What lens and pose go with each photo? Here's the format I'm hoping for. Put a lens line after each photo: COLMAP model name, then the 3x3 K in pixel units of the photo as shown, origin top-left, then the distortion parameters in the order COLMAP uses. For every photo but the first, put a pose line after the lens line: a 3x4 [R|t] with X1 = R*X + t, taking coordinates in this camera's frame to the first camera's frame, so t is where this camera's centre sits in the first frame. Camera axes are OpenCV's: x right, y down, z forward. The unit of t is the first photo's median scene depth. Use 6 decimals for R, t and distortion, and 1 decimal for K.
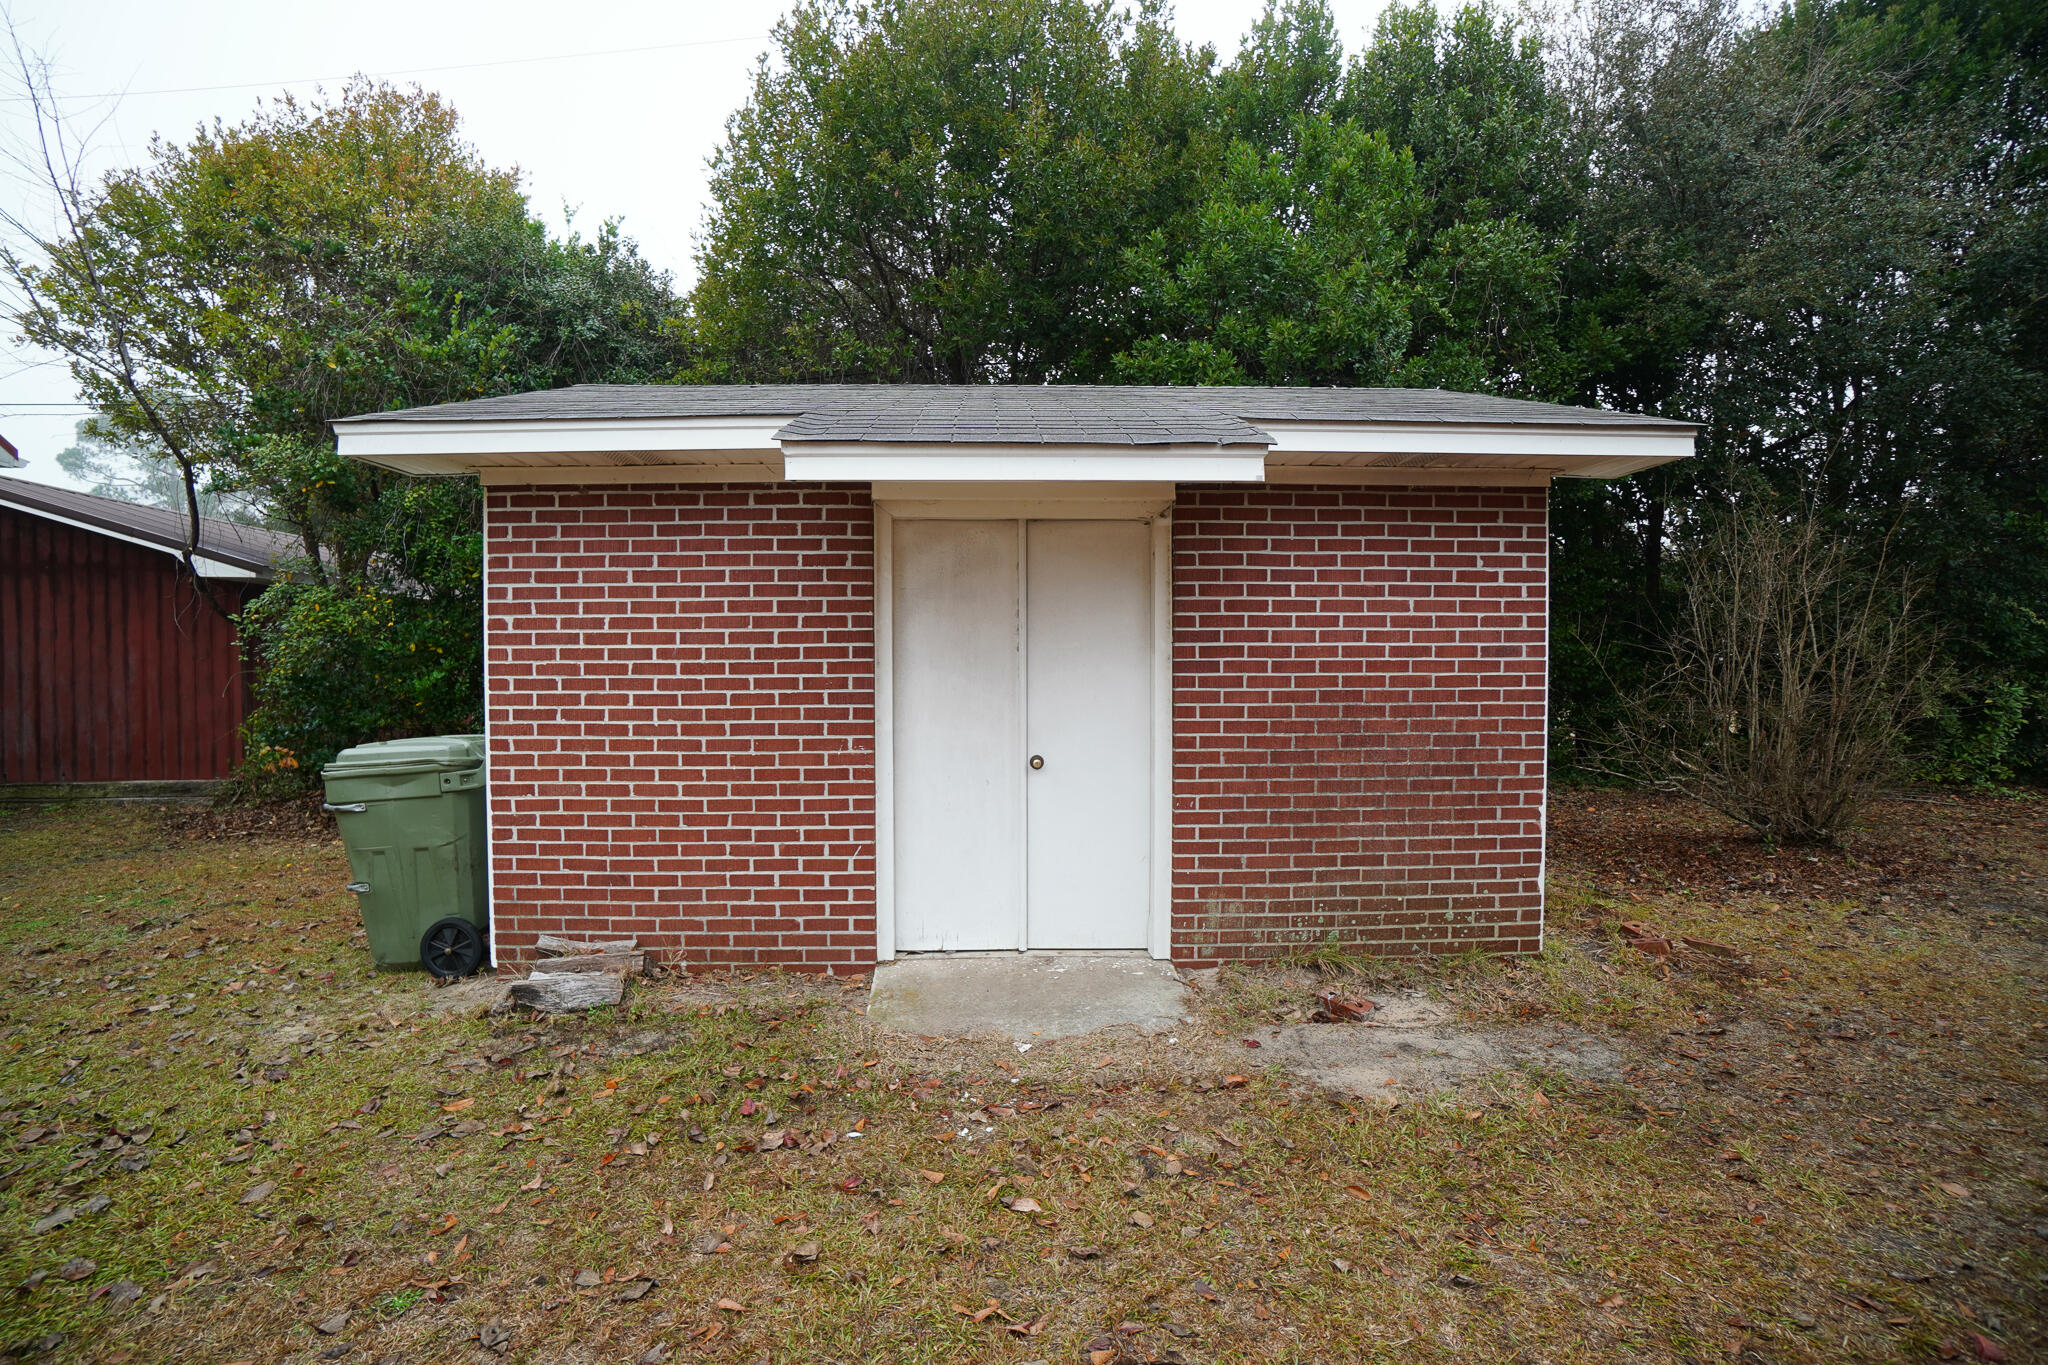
lens RADIAL K [[888.8, 0, 1026.6], [0, 888.8, 665.2], [0, 0, 1]] dist [-0.060191, 0.021766]
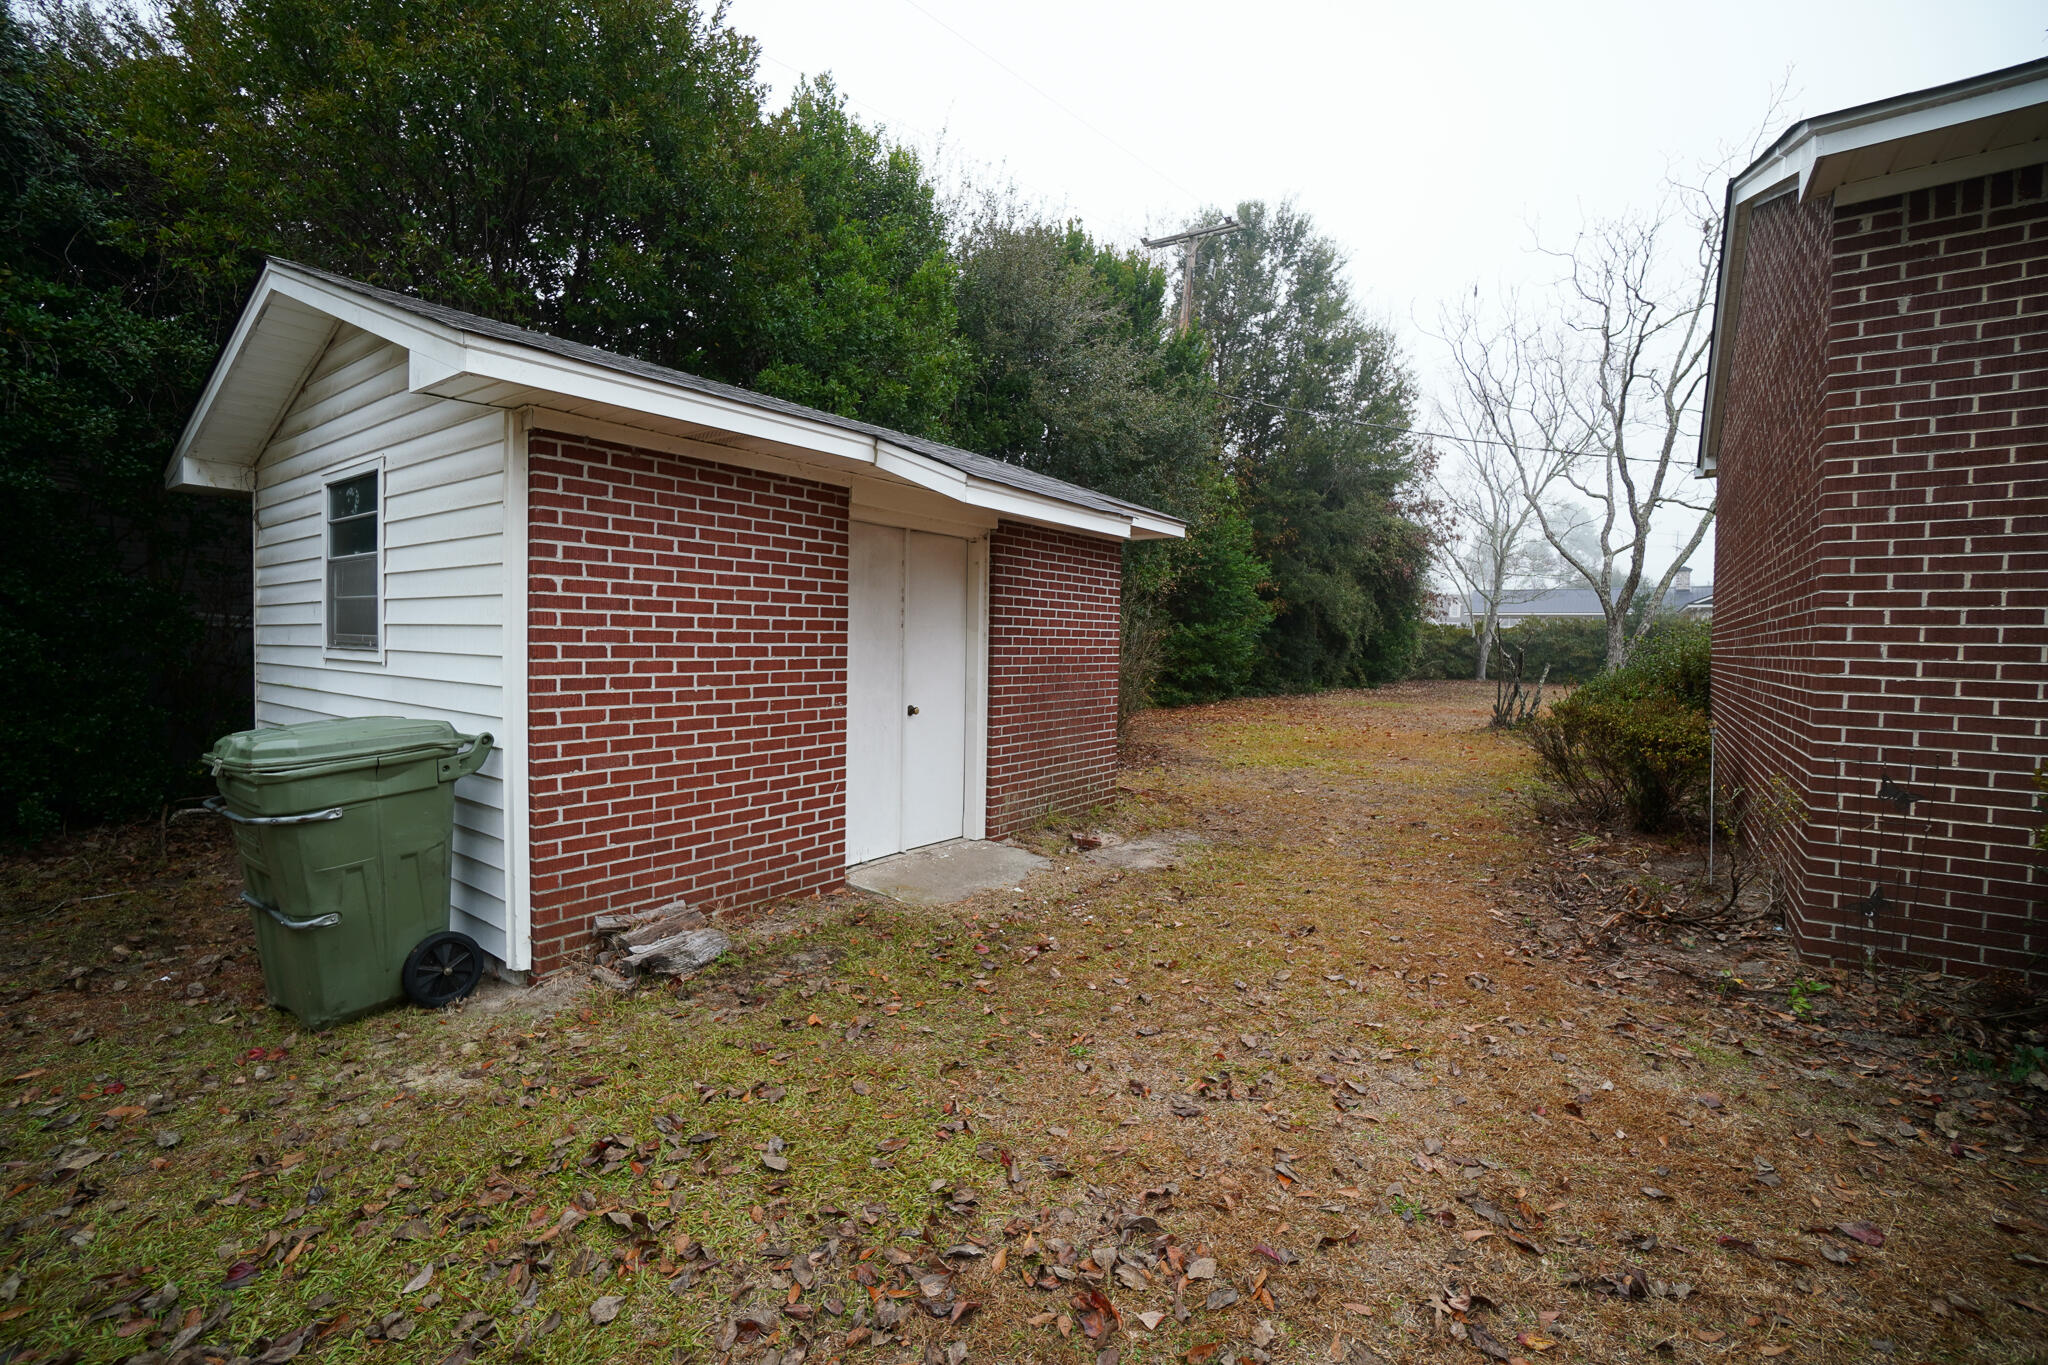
lens RADIAL K [[888.8, 0, 1026.6], [0, 888.8, 665.2], [0, 0, 1]] dist [-0.060191, 0.021766]
pose [[0.597197, -0.009832, 0.802034, -1.026014], [-0.010366, 0.999747, 0.019974, 0.012771], [-0.802028, -0.020242, 0.596944, 0.061537]]
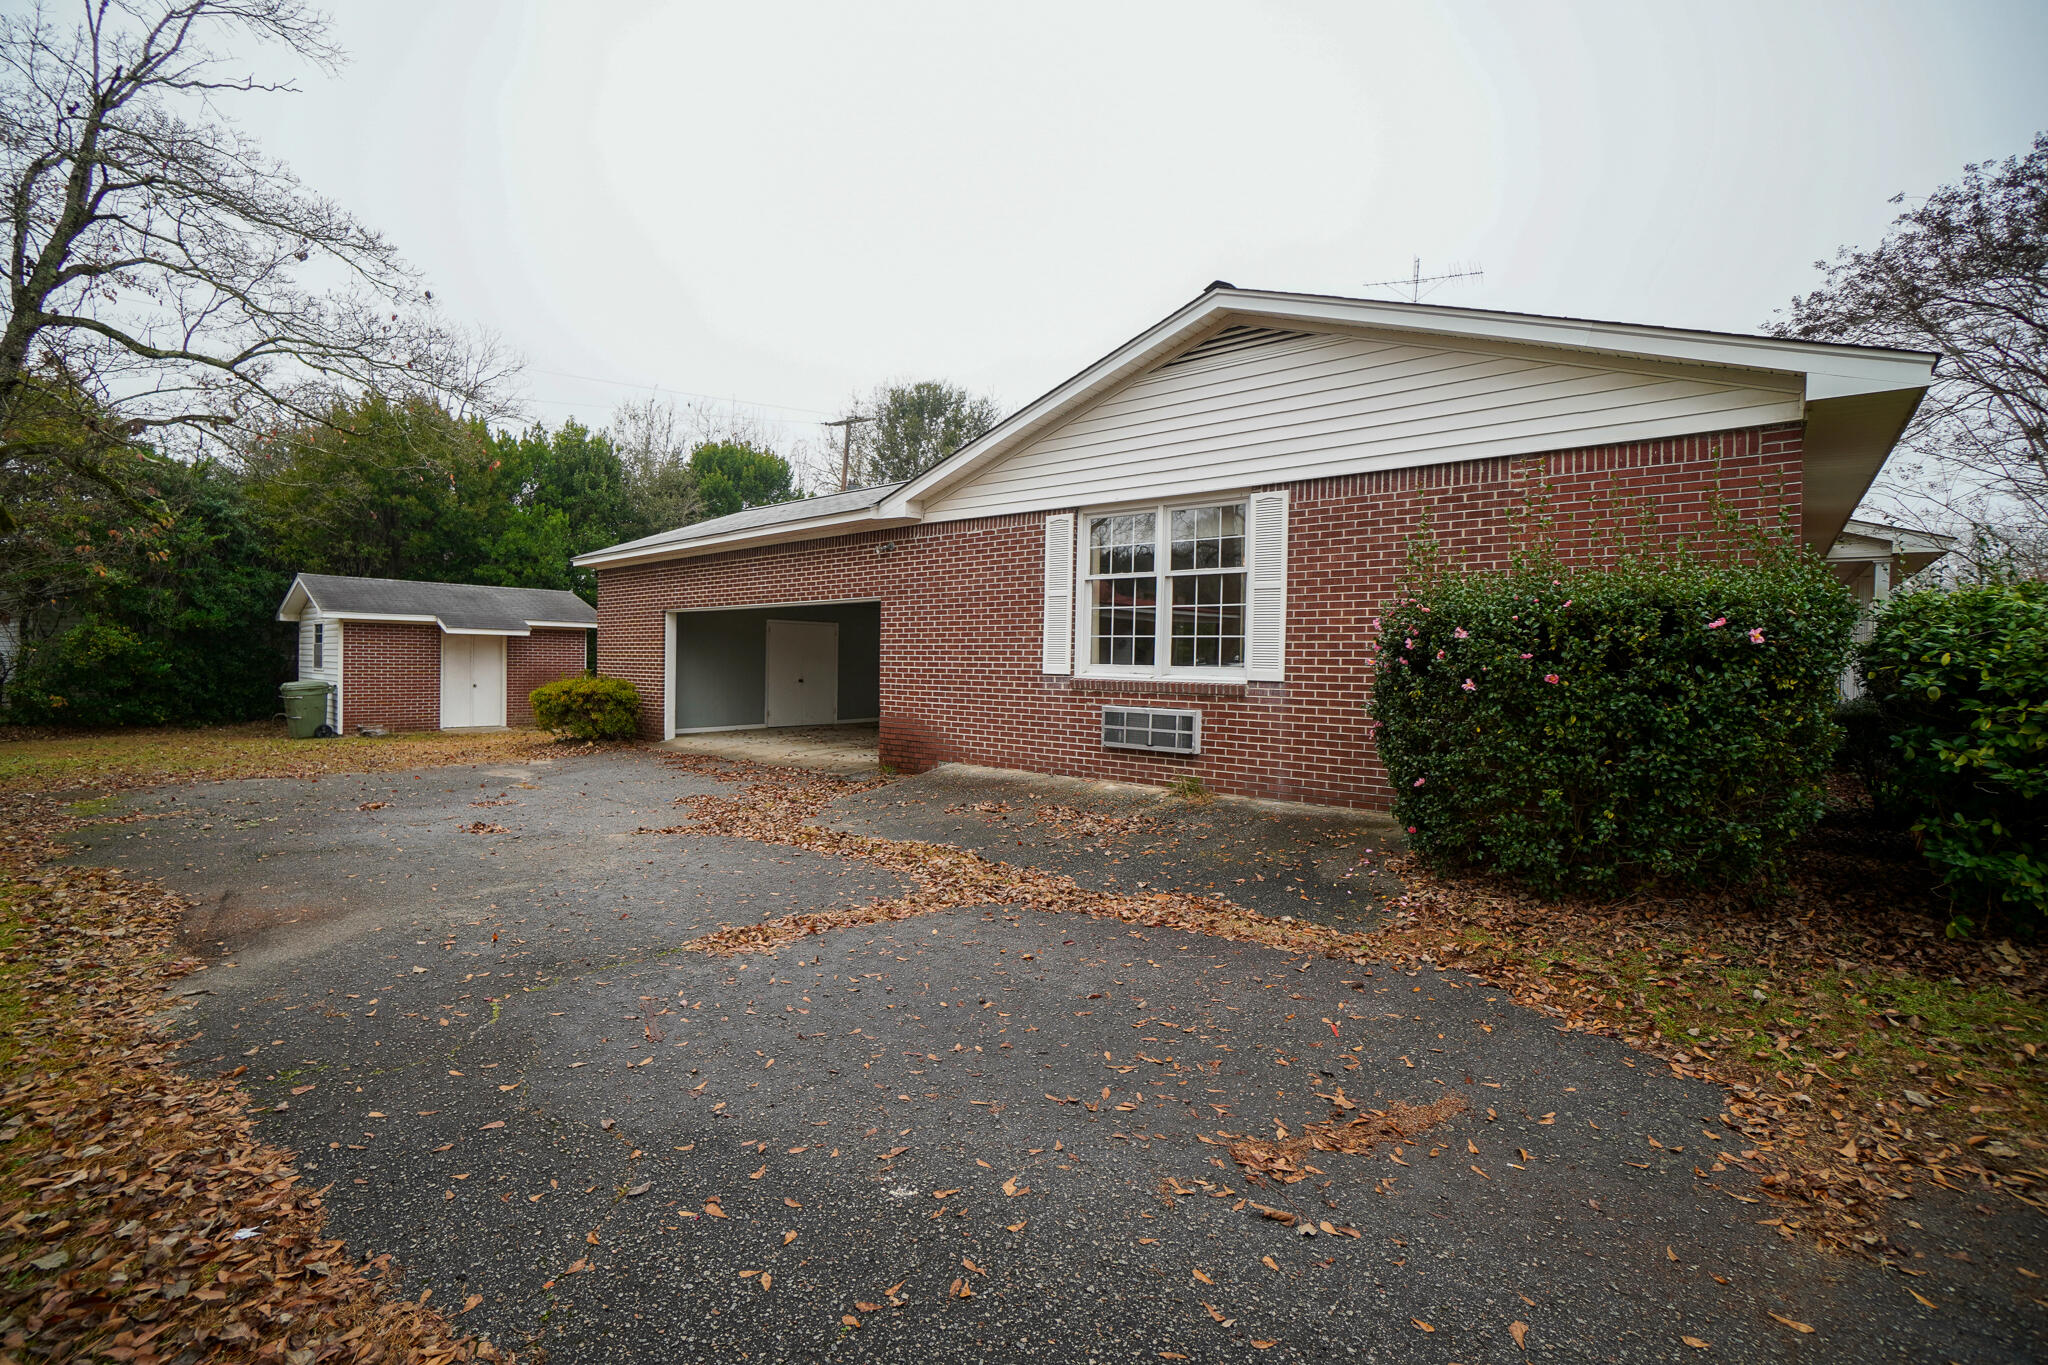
lens RADIAL K [[888.8, 0, 1026.6], [0, 888.8, 665.2], [0, 0, 1]] dist [-0.060191, 0.021766]
pose [[0.658218, 0.009455, 0.752768, -1.608963], [-0.005335, 0.999955, -0.007895, 0.028045], [-0.752808, 0.001180, 0.658239, -4.407483]]
